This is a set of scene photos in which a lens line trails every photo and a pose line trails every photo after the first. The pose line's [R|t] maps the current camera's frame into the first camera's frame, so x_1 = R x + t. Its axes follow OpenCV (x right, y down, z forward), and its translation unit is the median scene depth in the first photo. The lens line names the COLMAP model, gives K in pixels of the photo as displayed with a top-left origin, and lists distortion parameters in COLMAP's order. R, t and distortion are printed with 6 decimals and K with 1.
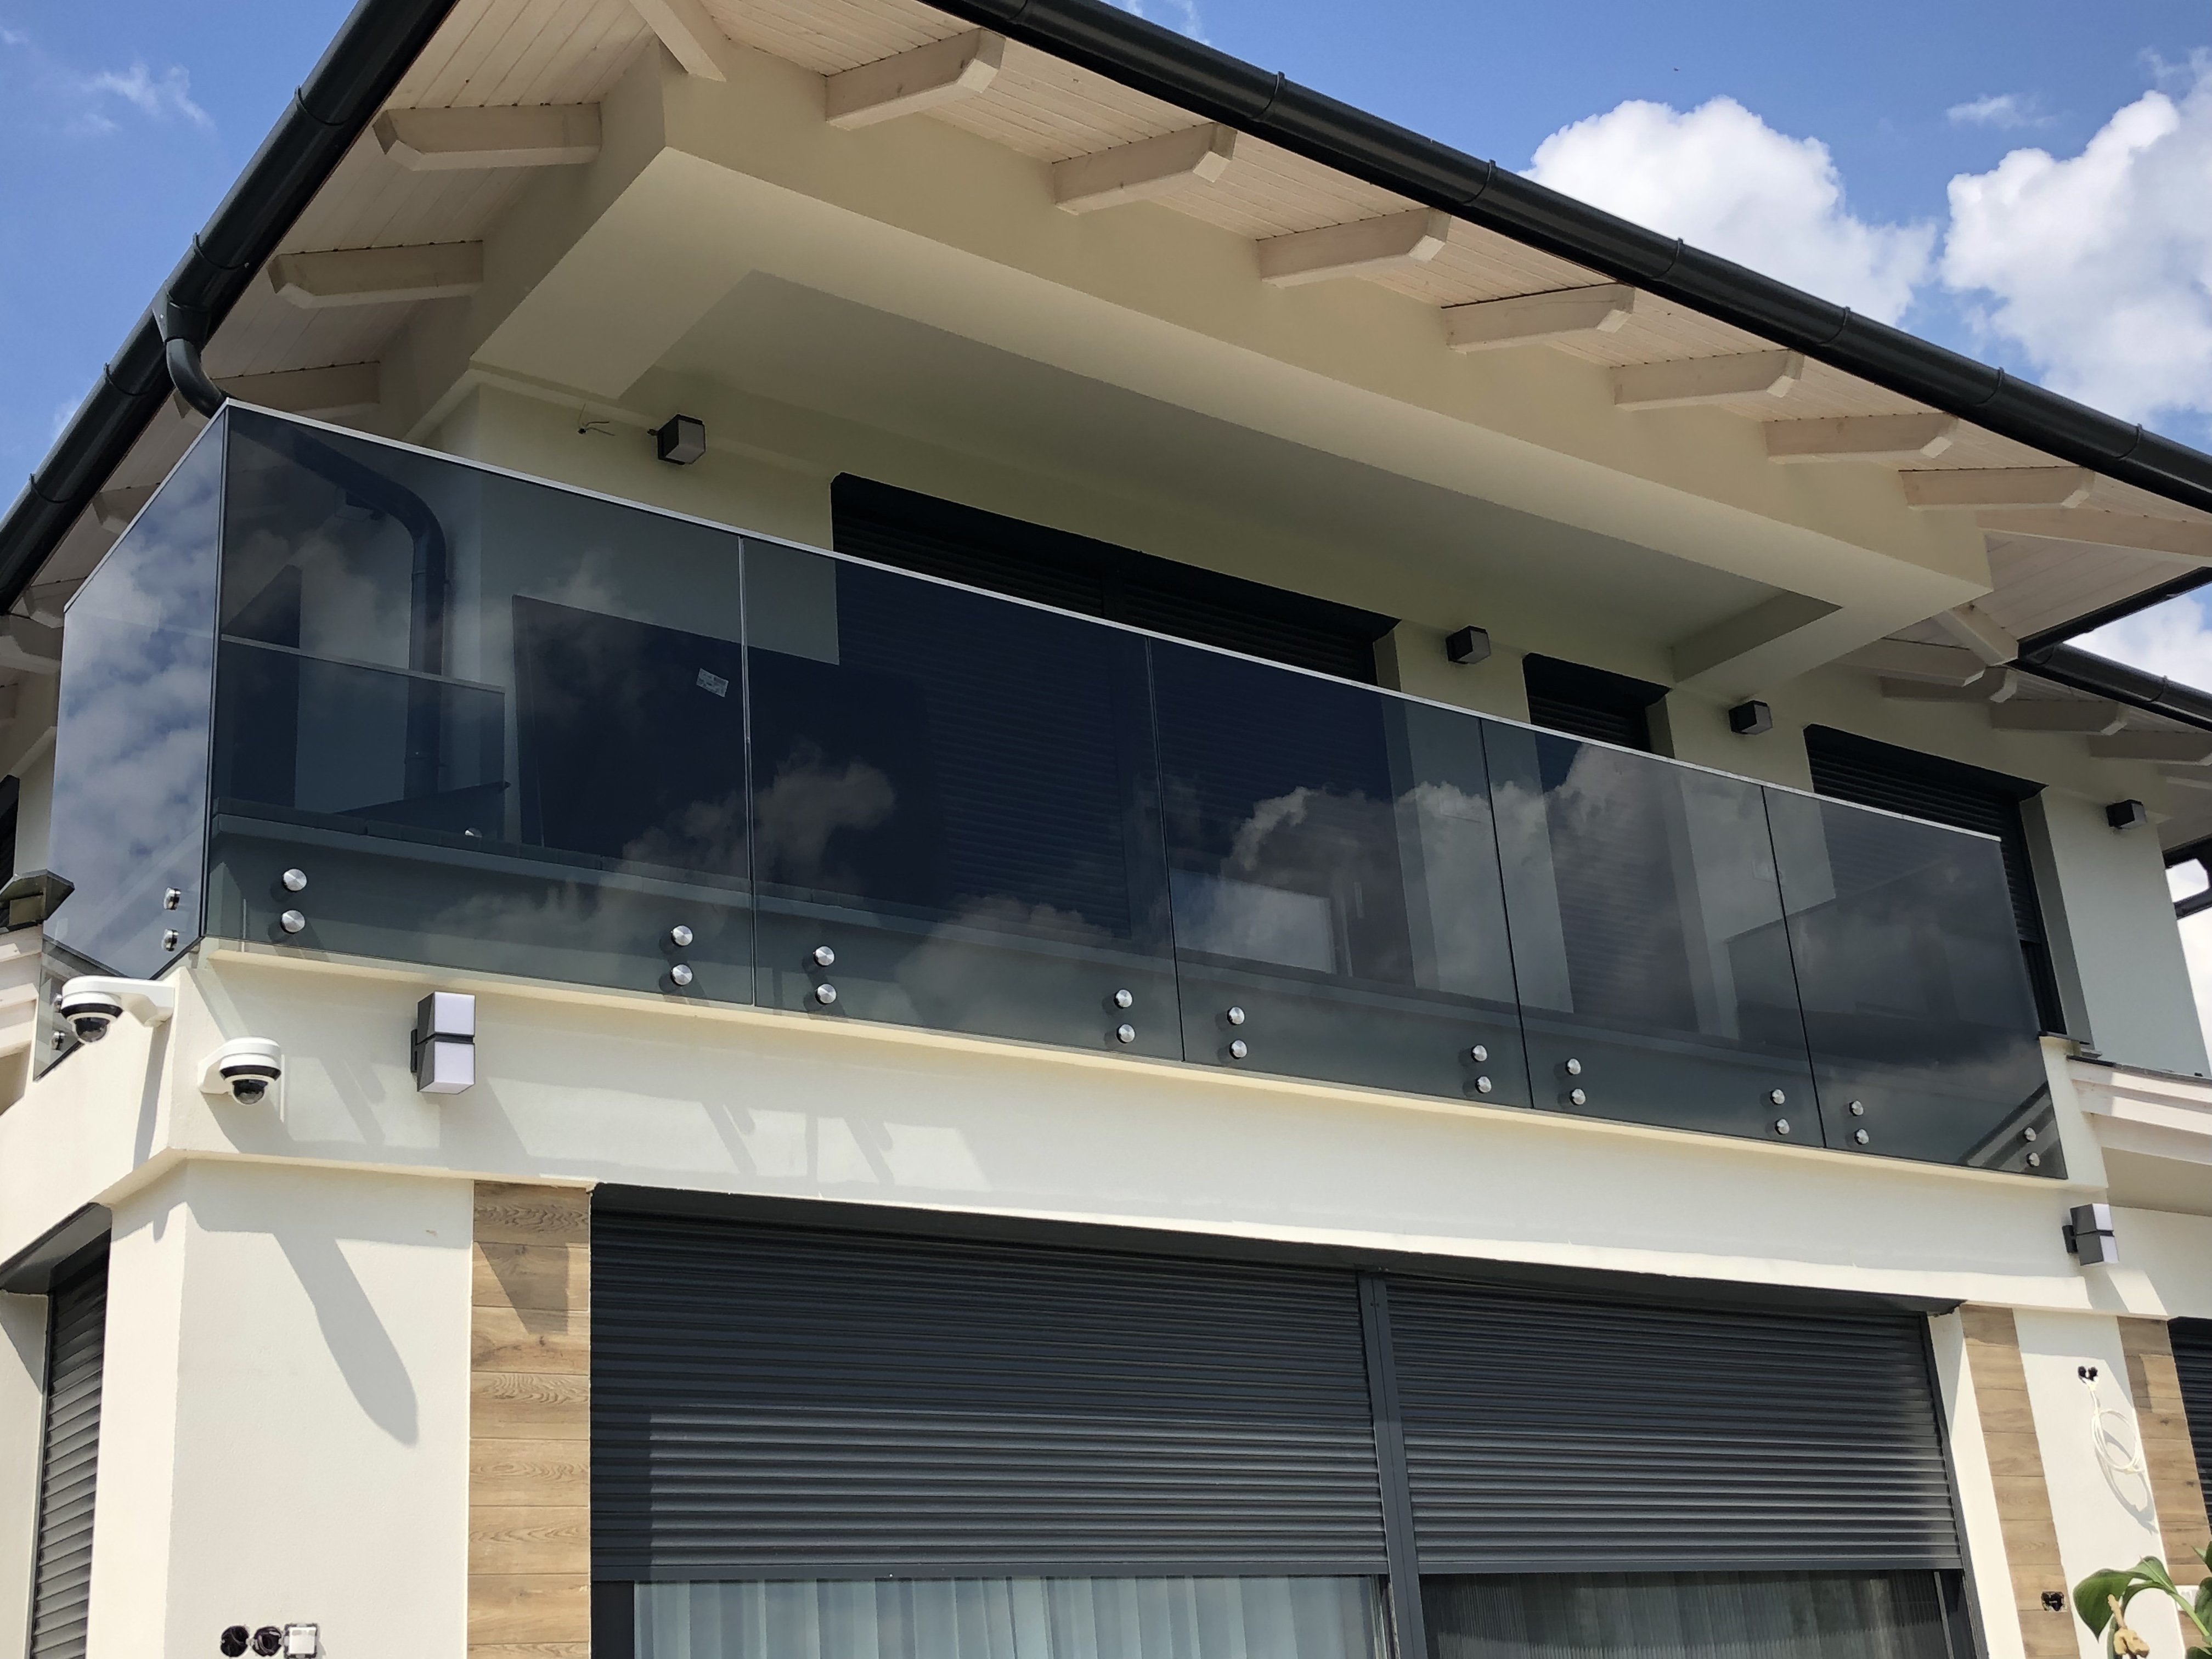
lens RADIAL K [[2699.7, 0, 1106.0], [0, 2699.7, 829.5], [0, 0, 1]] dist [0.068709, -0.260595]
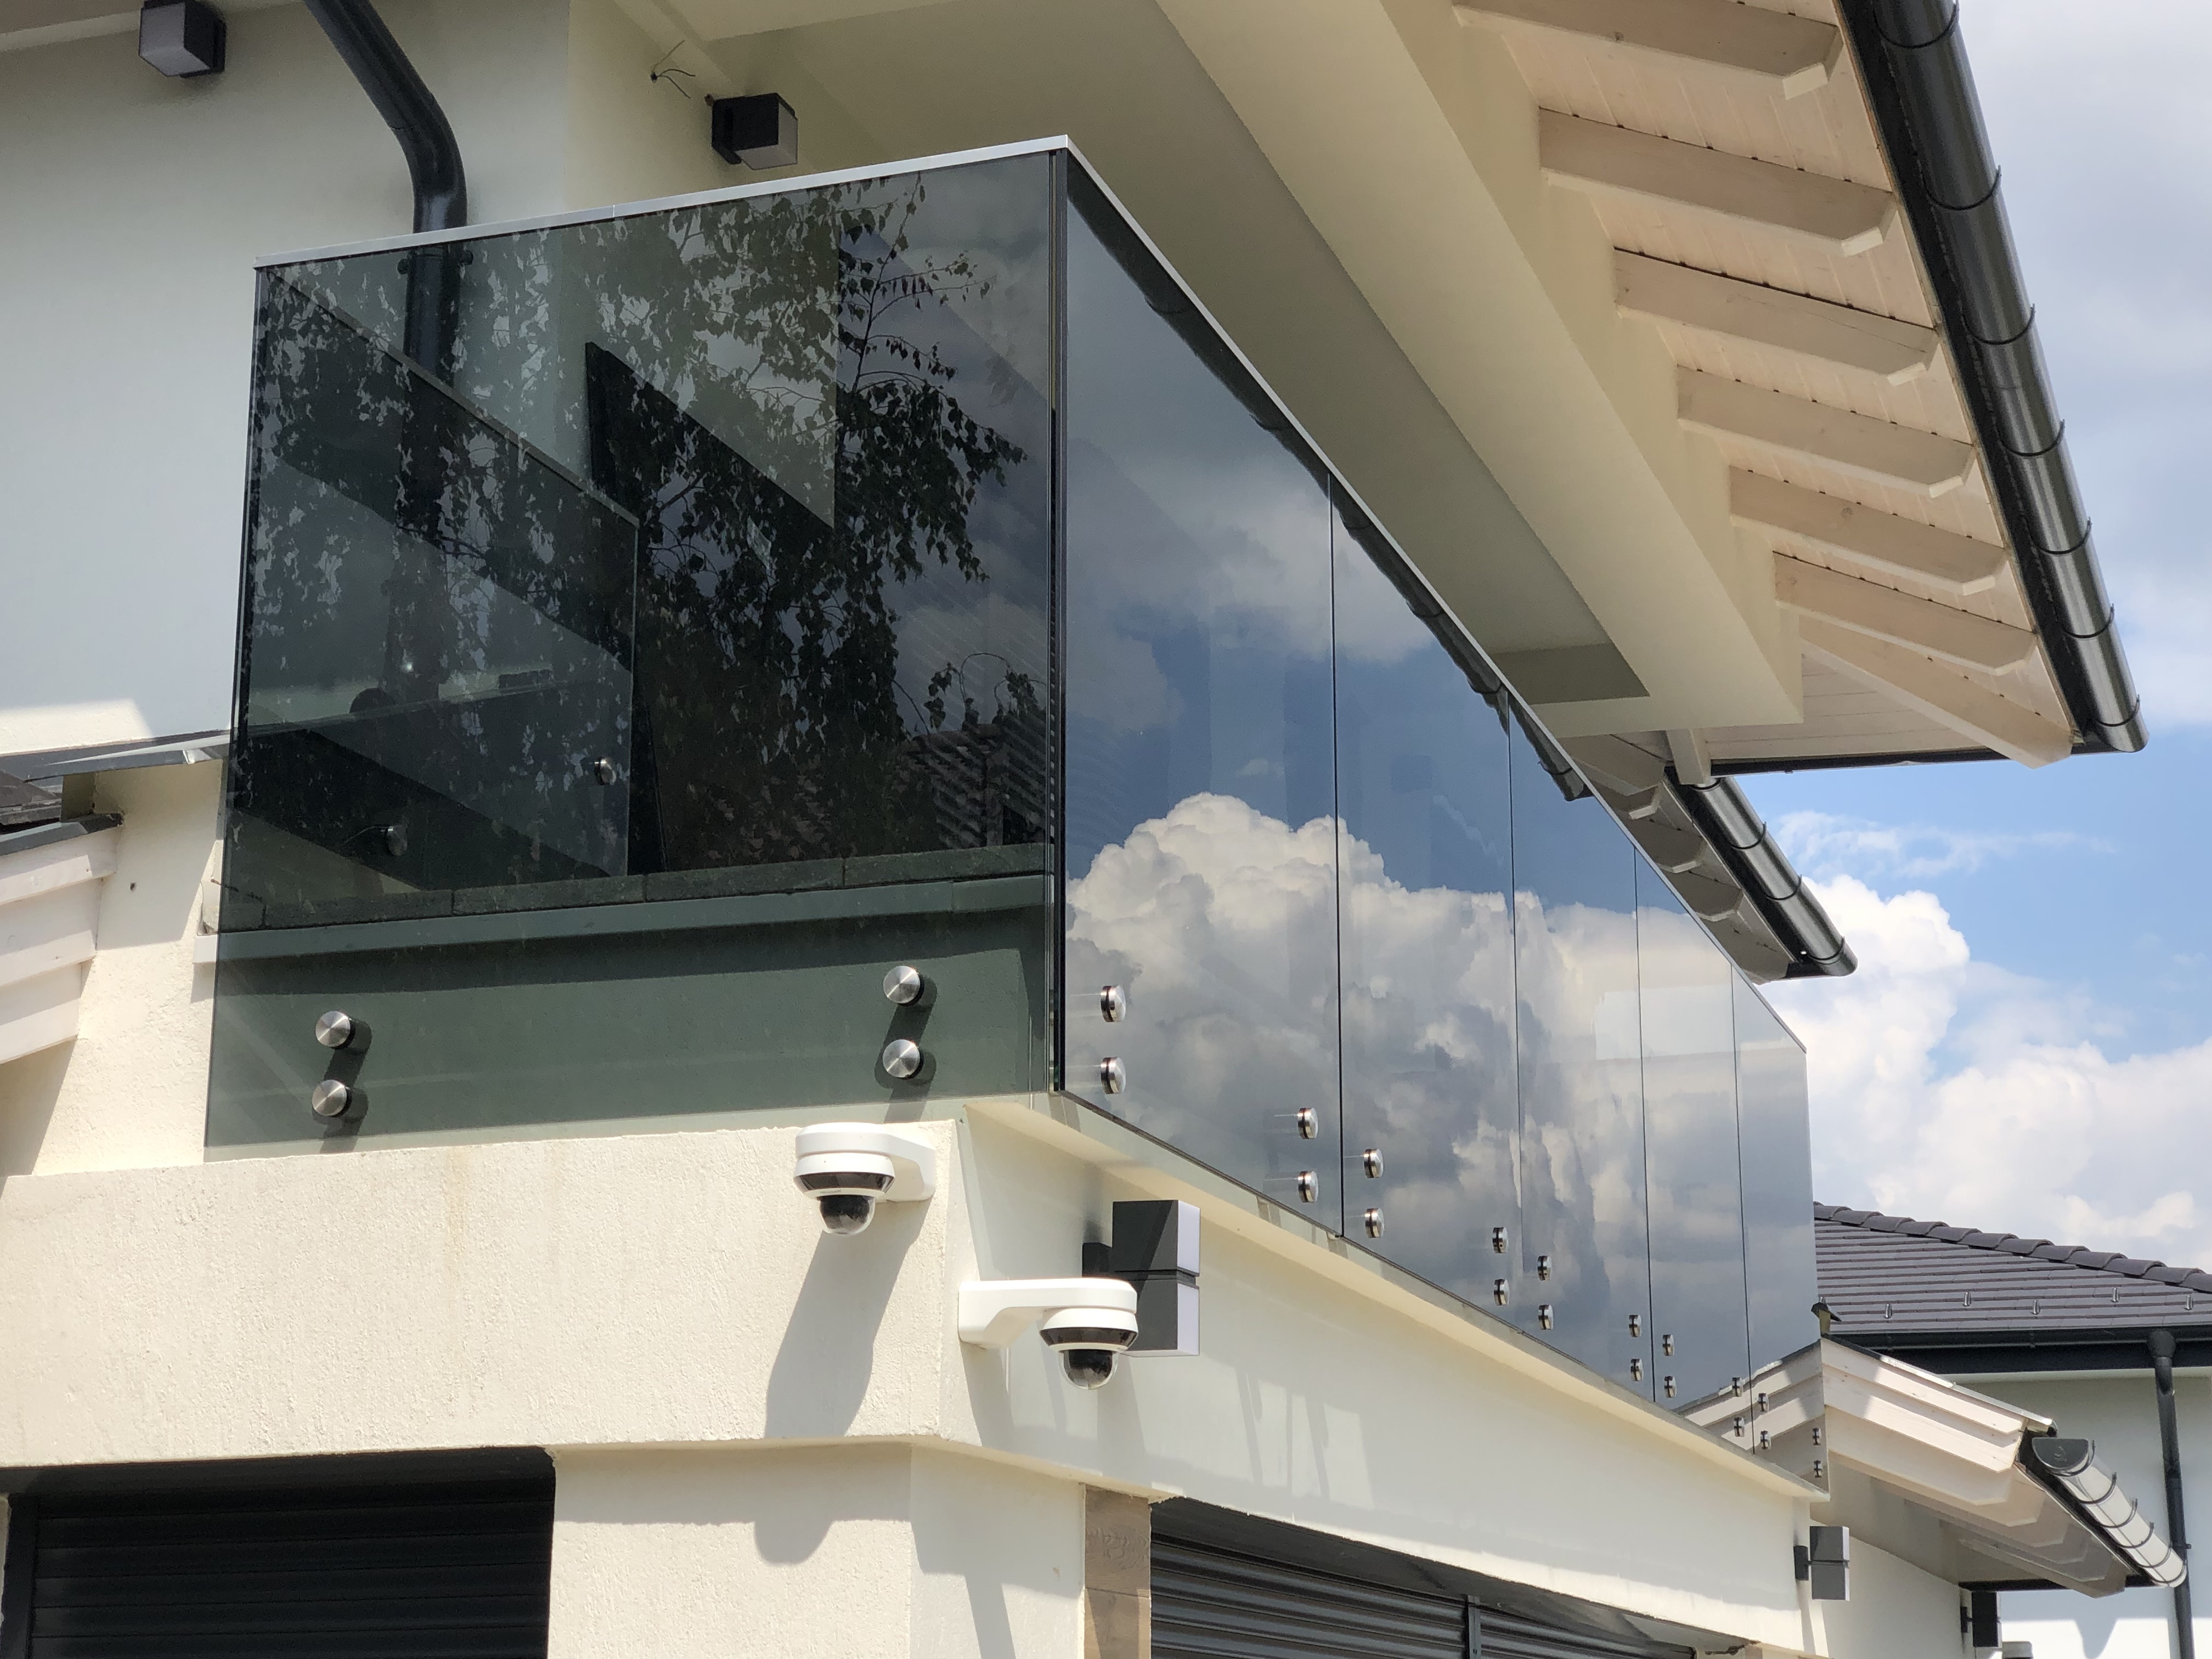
lens RADIAL K [[3778.6, 0, 1106.0], [0, 3778.6, 829.5], [0, 0, 1]] dist [0.050163, 0.261416]
pose [[0.819728, 0.209613, 0.533018, -0.558997], [-0.250094, 0.968214, 0.003862, -0.015334], [-0.515266, -0.136471, 0.846095, 0.222238]]
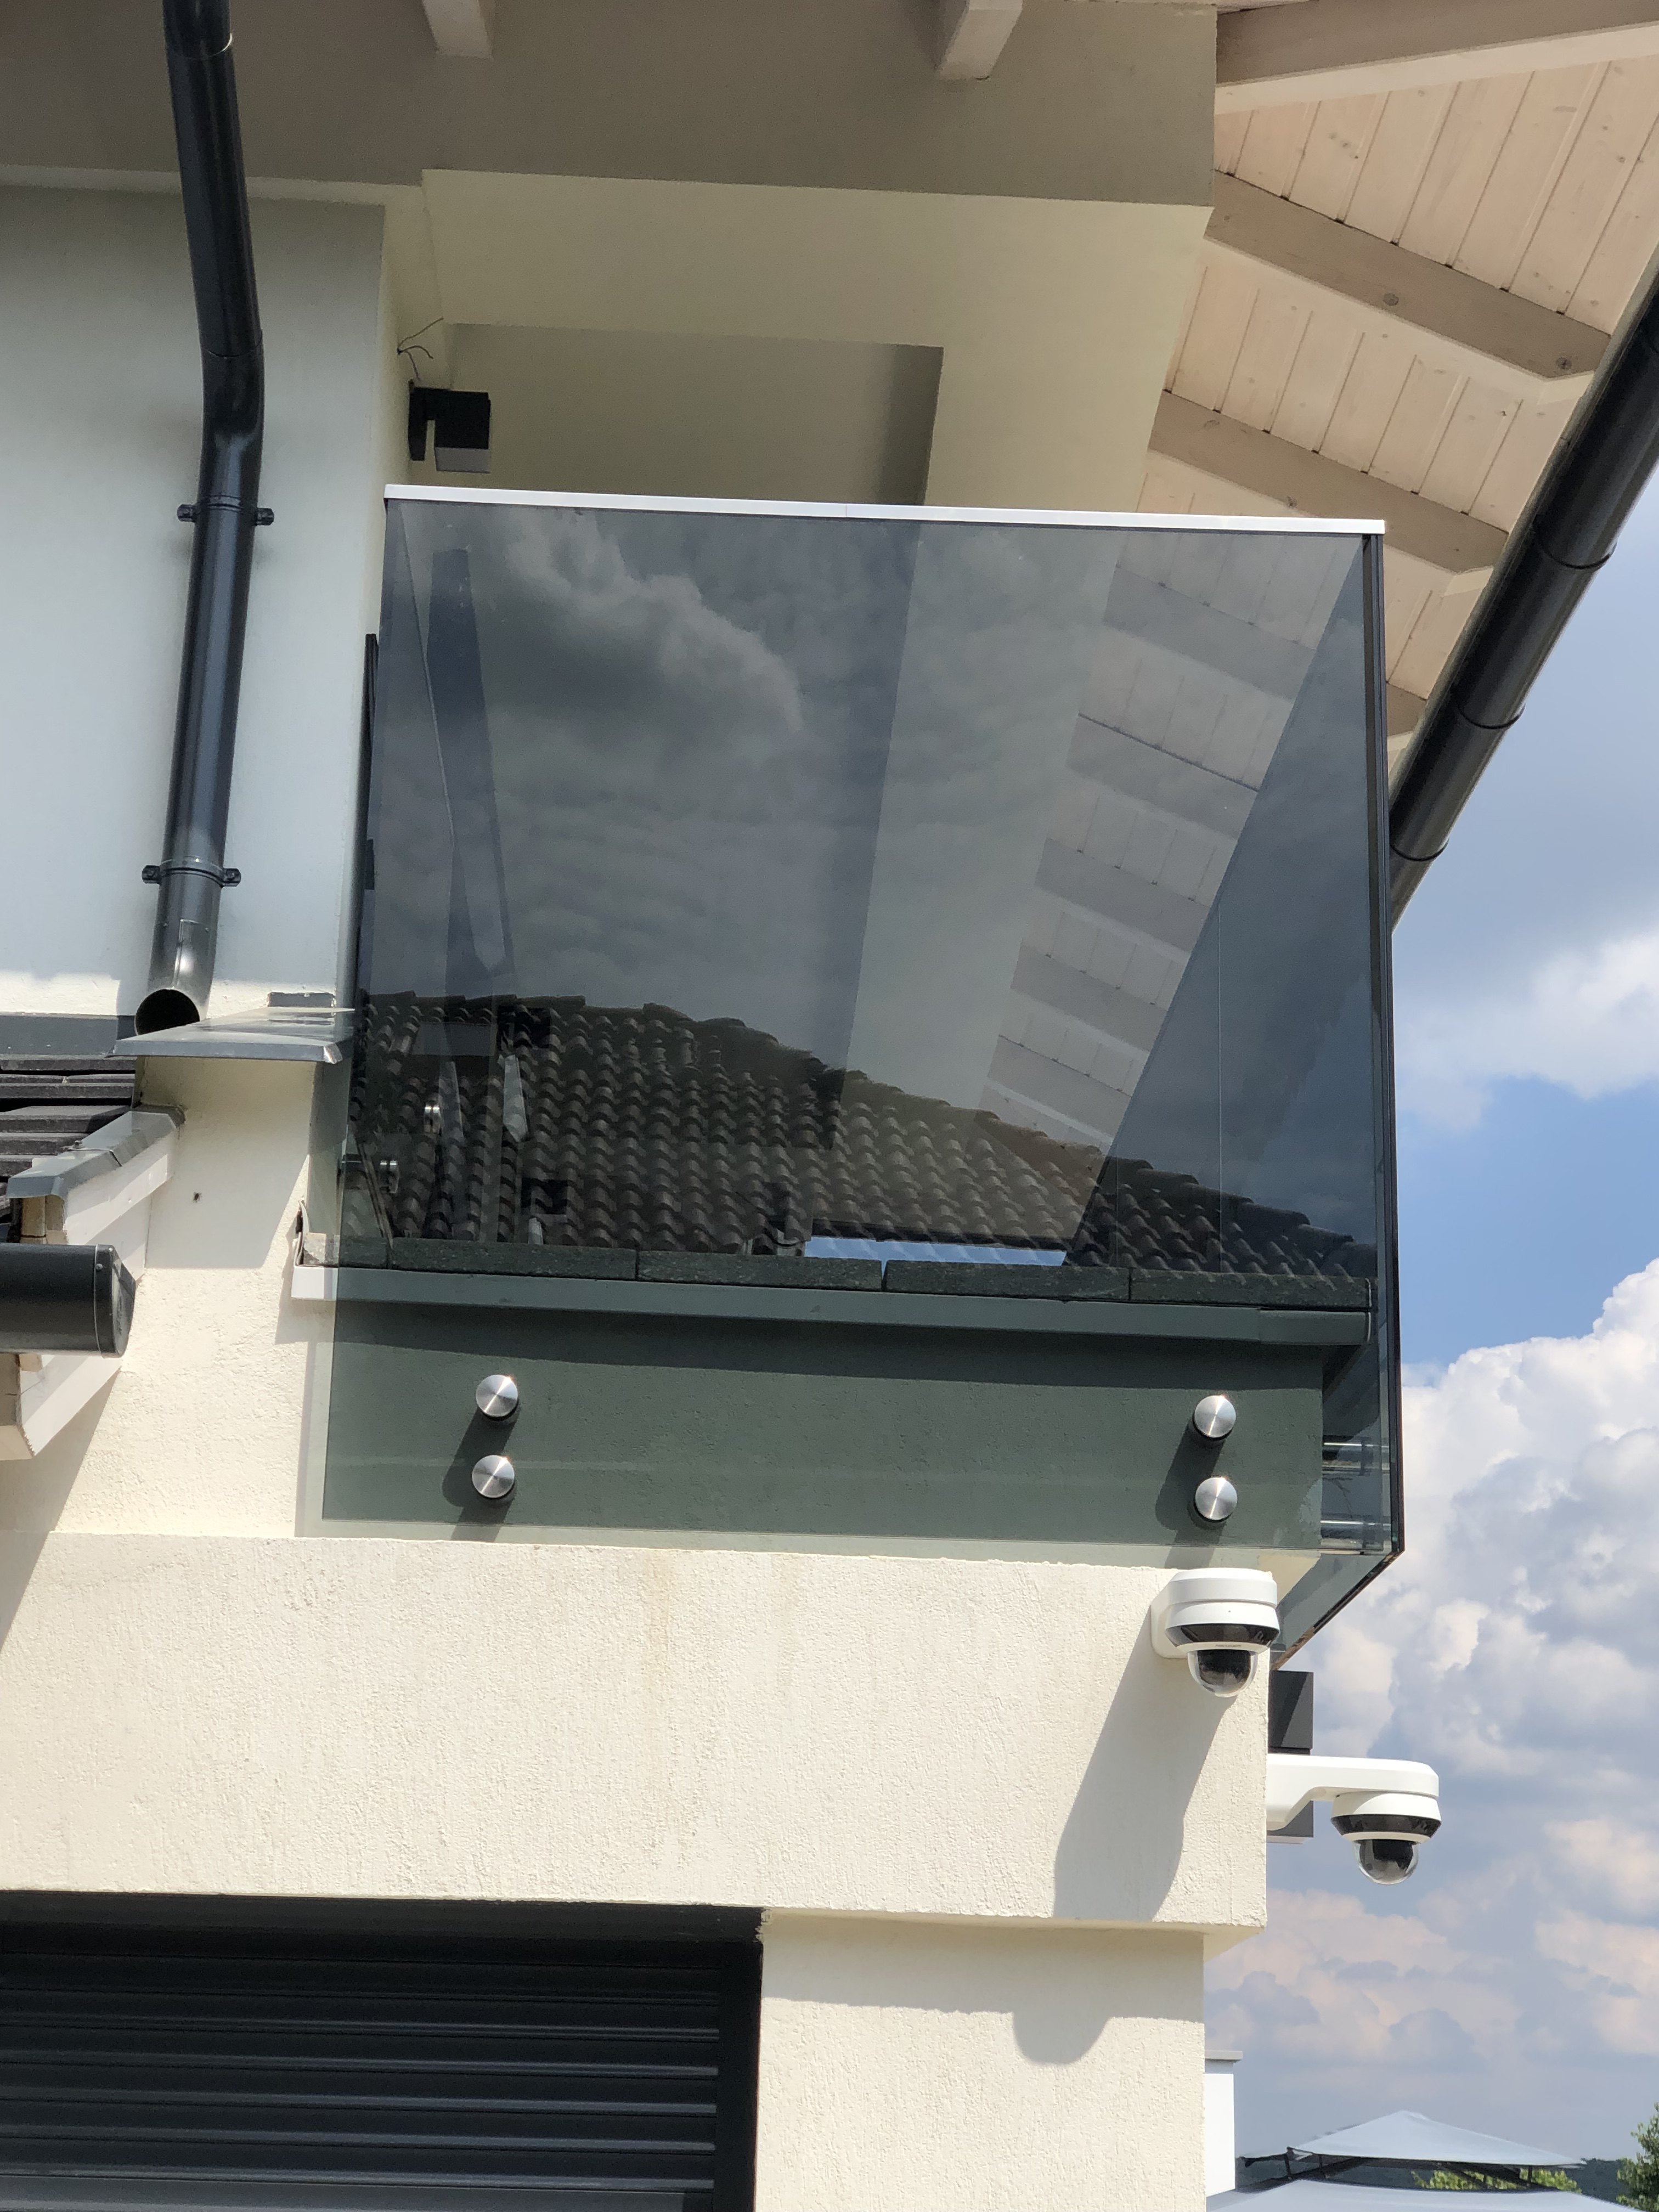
lens RADIAL K [[3794.0, 0, 829.5], [0, 3794.0, 1106.0], [0, 0, 1]] dist [-0.174982, 3.009278]
pose [[0.557333, 0.323688, 0.764595, -0.715179], [-0.346177, 0.927610, -0.140362, 0.070580], [-0.754679, -0.186457, 0.629041, 0.448026]]
